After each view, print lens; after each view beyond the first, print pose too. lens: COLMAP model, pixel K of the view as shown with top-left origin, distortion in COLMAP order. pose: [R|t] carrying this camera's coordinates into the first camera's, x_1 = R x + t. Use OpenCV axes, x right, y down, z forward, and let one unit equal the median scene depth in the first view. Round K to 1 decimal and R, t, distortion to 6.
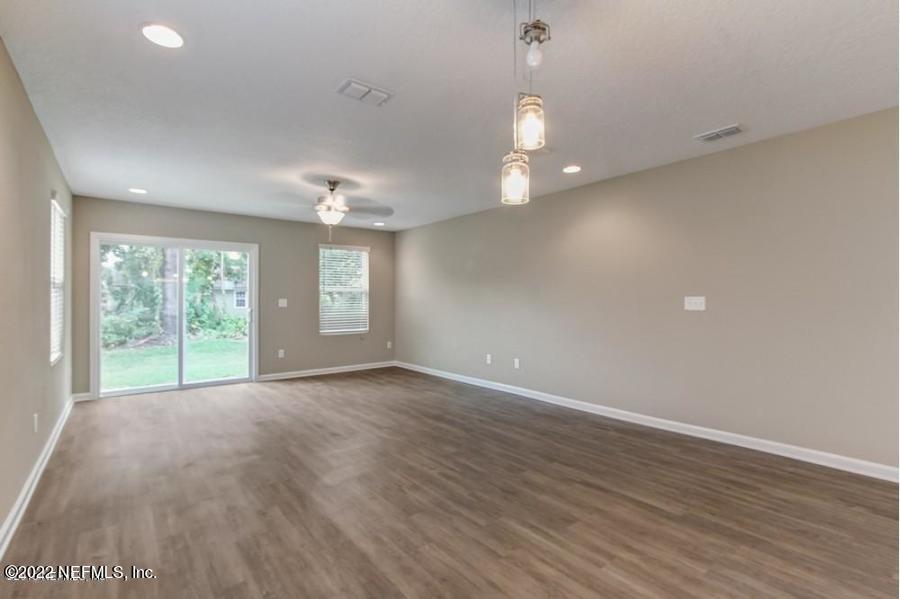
lens RADIAL K [[411.5, 0, 450.0], [0, 411.5, 299.5], [0, 0, 1]] dist [-0.002905, -0.000215]
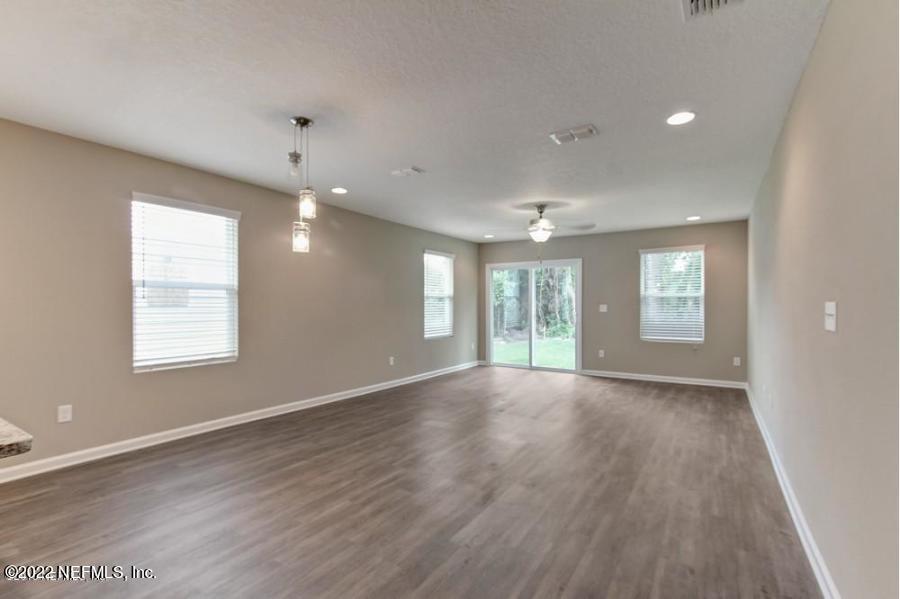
lens RADIAL K [[412.6, 0, 449.3], [0, 412.6, 308.5], [0, 0, 1]] dist [-0.001687, -0.000033]
pose [[0.321423, 0.009266, -0.946890, 0.753392], [0.001415, 0.999946, 0.010265, -0.004344], [0.946935, -0.004639, 0.321392, 0.367031]]
